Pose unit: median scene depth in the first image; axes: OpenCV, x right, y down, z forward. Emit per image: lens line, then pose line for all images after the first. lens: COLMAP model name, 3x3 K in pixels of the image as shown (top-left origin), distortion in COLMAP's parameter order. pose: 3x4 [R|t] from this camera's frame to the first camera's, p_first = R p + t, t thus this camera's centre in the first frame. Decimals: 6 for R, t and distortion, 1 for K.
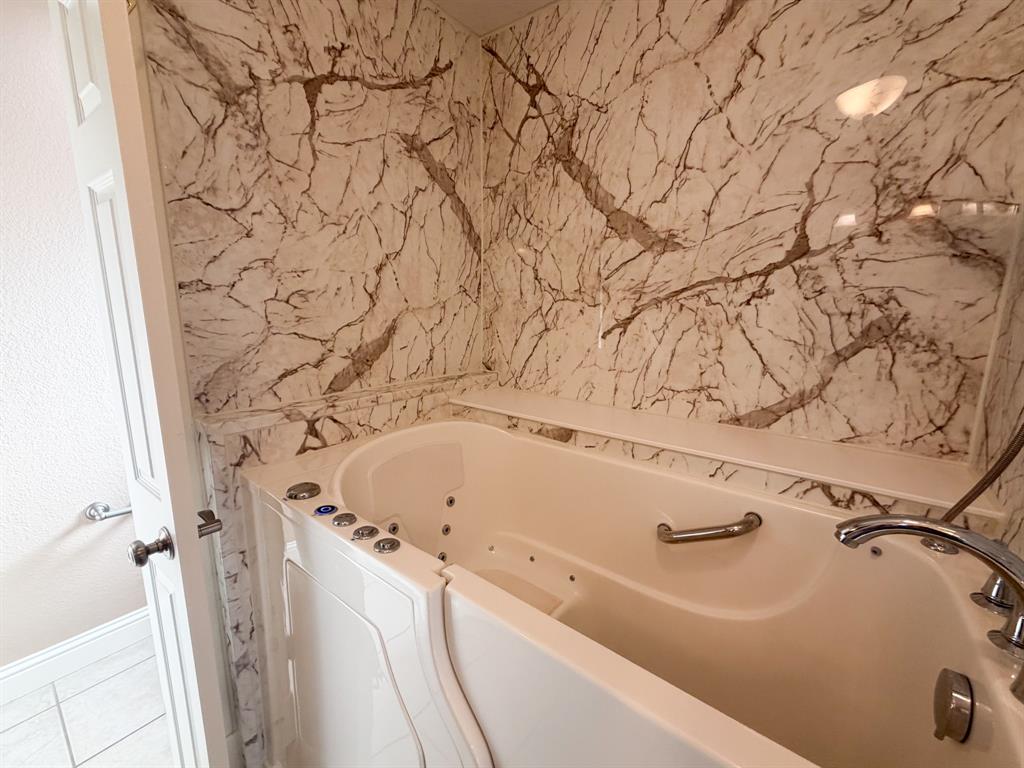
lens RADIAL K [[423.5, 0, 512.0], [0, 423.5, 384.0], [0, 0, 1]] dist [0.000189, 0.000163]
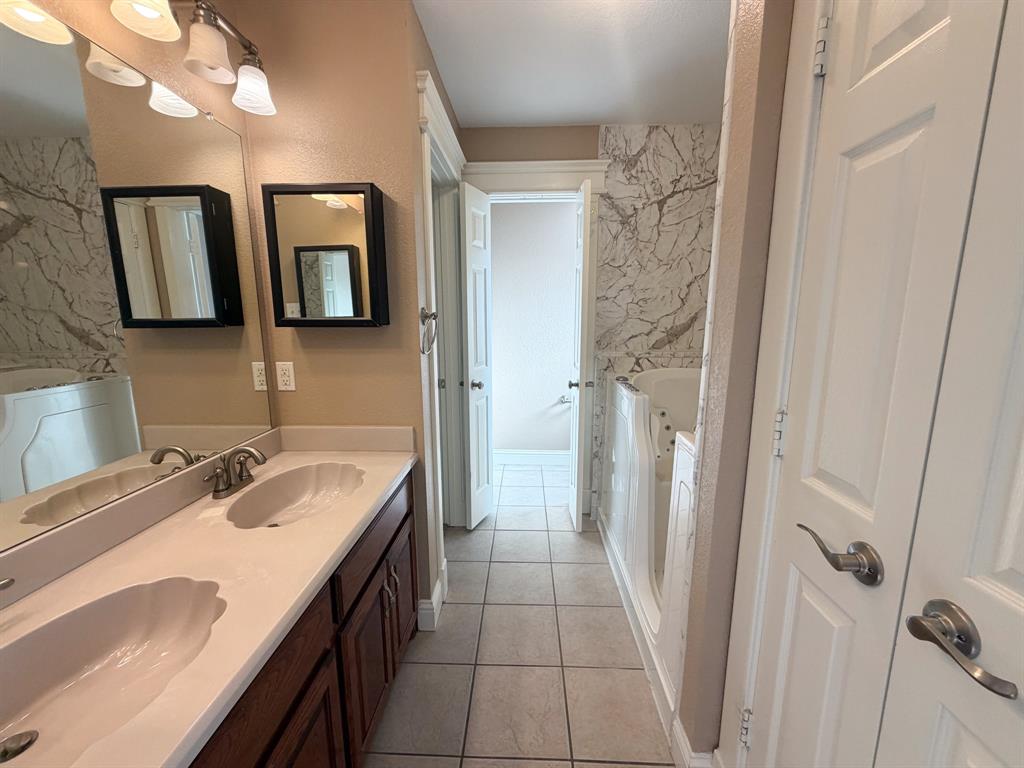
lens RADIAL K [[410.3, 0, 509.4], [0, 410.3, 384.5], [0, 0, 1]] dist [0.001886, 0.000311]
pose [[0.577327, 0.119026, -0.807791, 0.851901], [-0.140866, 0.989003, 0.045050, 0.216208], [0.804270, 0.087781, 0.587745, -0.741681]]
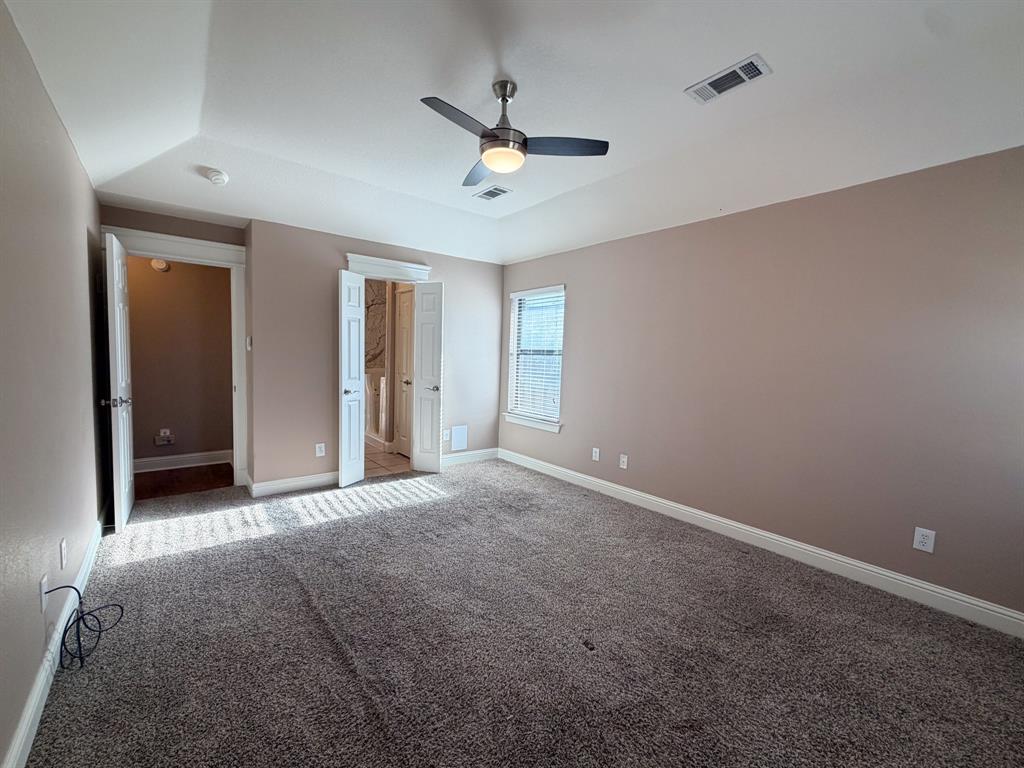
lens RADIAL K [[410.4, 0, 512.0], [0, 410.4, 384.0], [0, 0, 1]] dist [-0.001412, -0.000048]
pose [[0.975388, 0.028493, -0.218646, 2.621768], [-0.056140, 0.991028, -0.121296, 0.869429], [0.213228, 0.130585, 0.968236, -3.753776]]
